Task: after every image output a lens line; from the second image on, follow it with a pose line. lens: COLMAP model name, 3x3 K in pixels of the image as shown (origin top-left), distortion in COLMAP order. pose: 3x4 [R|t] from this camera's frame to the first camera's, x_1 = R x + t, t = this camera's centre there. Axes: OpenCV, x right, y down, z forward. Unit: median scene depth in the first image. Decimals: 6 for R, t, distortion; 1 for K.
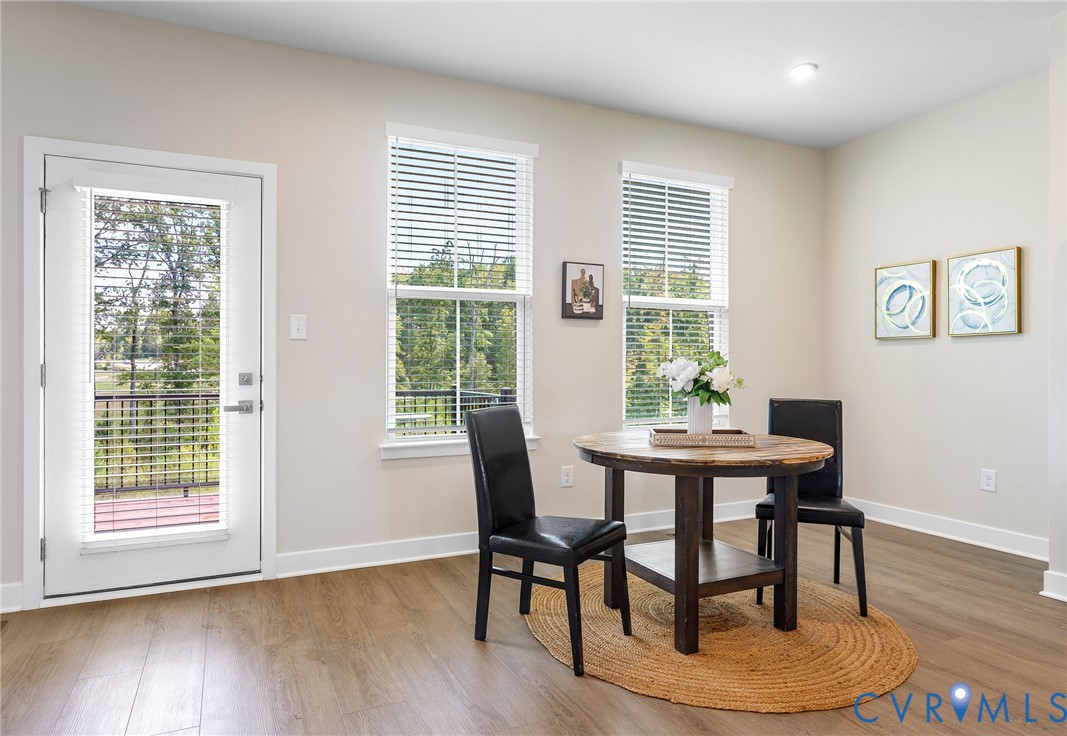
lens RADIAL K [[659.2, 0, 526.5], [0, 659.2, 367.0], [0, 0, 1]] dist [-0.003195, -0.000964]
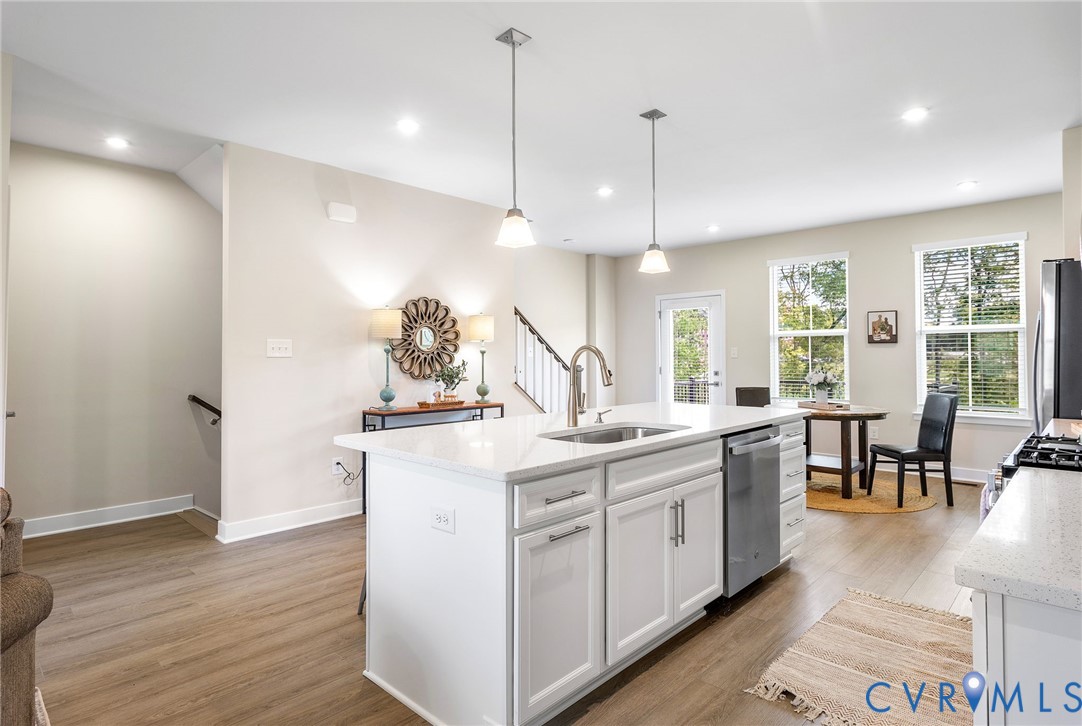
lens RADIAL K [[583.8, 0, 542.4], [0, 583.8, 355.6], [0, 0, 1]] dist [-0.004064, -0.000332]
pose [[0.369742, -0.002378, -0.929132, 1.097182], [0.002273, 0.999996, -0.001655, -0.037411], [0.929132, -0.001500, 0.369746, -0.368011]]
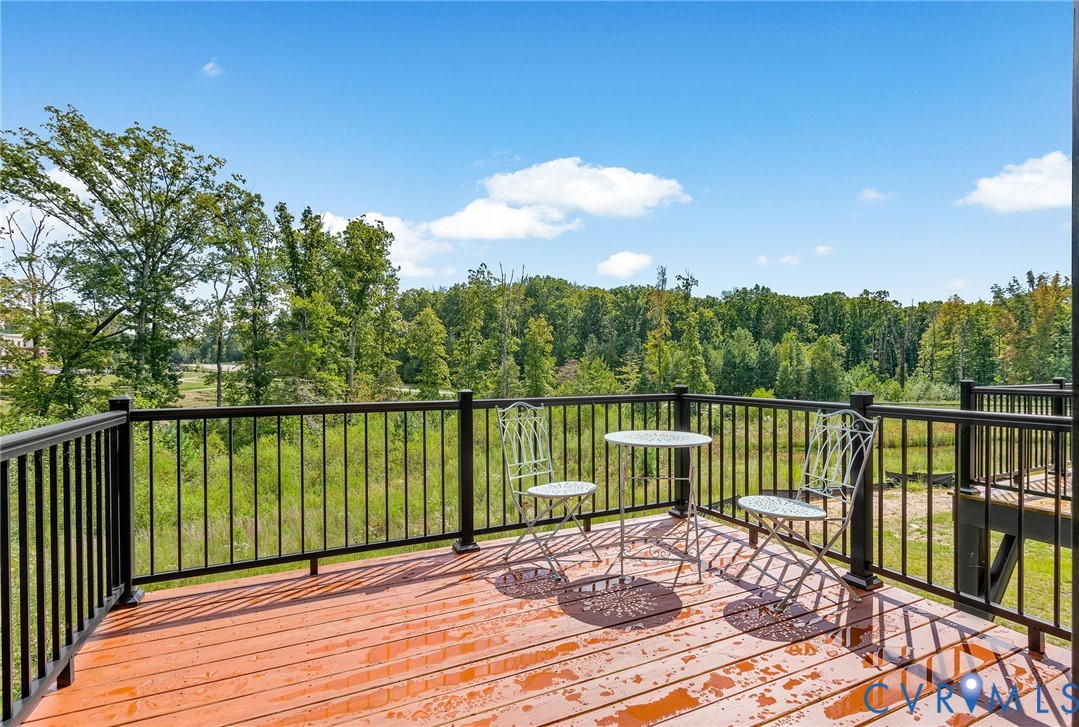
lens RADIAL K [[533.5, 0, 550.5], [0, 533.5, 376.9], [0, 0, 1]] dist [0.003759, 0.001922]
pose [[0.999859, -0.004544, 0.016171, -0.224783], [0.004282, 0.999859, 0.016241, 0.016499], [-0.016242, -0.016170, 0.999737, 0.379640]]
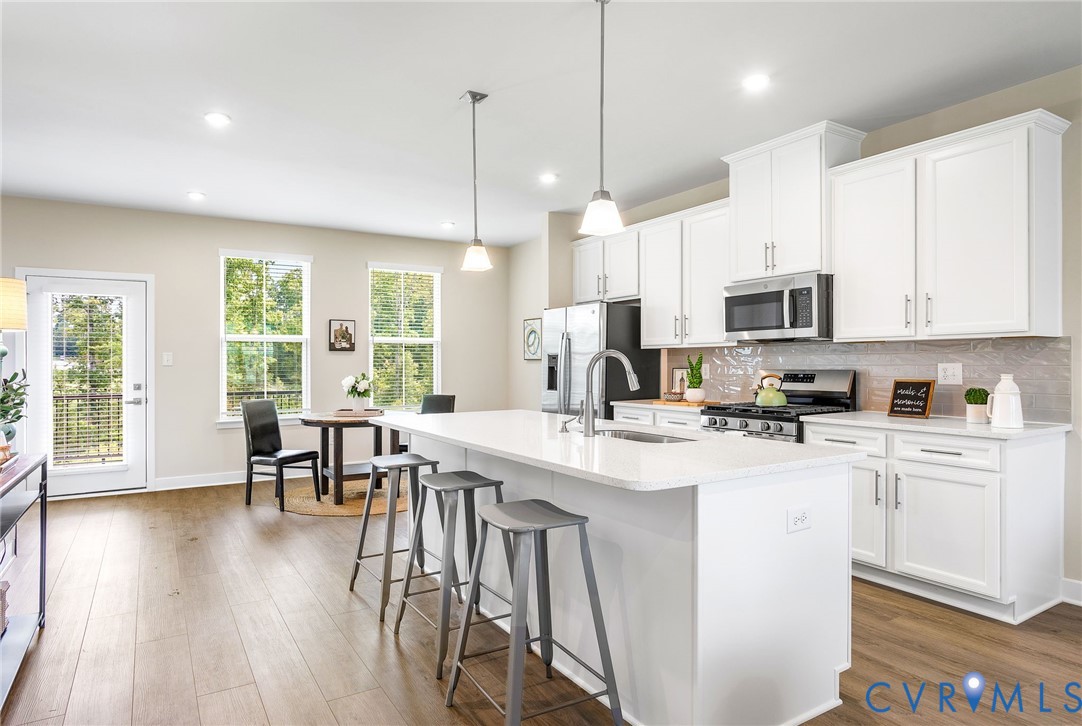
lens RADIAL K [[636.1, 0, 544.2], [0, 636.1, 361.3], [0, 0, 1]] dist [0.002484, 0.000063]
pose [[0.991696, -0.003779, 0.128547, 0.381643], [0.004354, 0.999982, -0.004196, -0.032412], [-0.128529, 0.004721, 0.991694, -0.741838]]
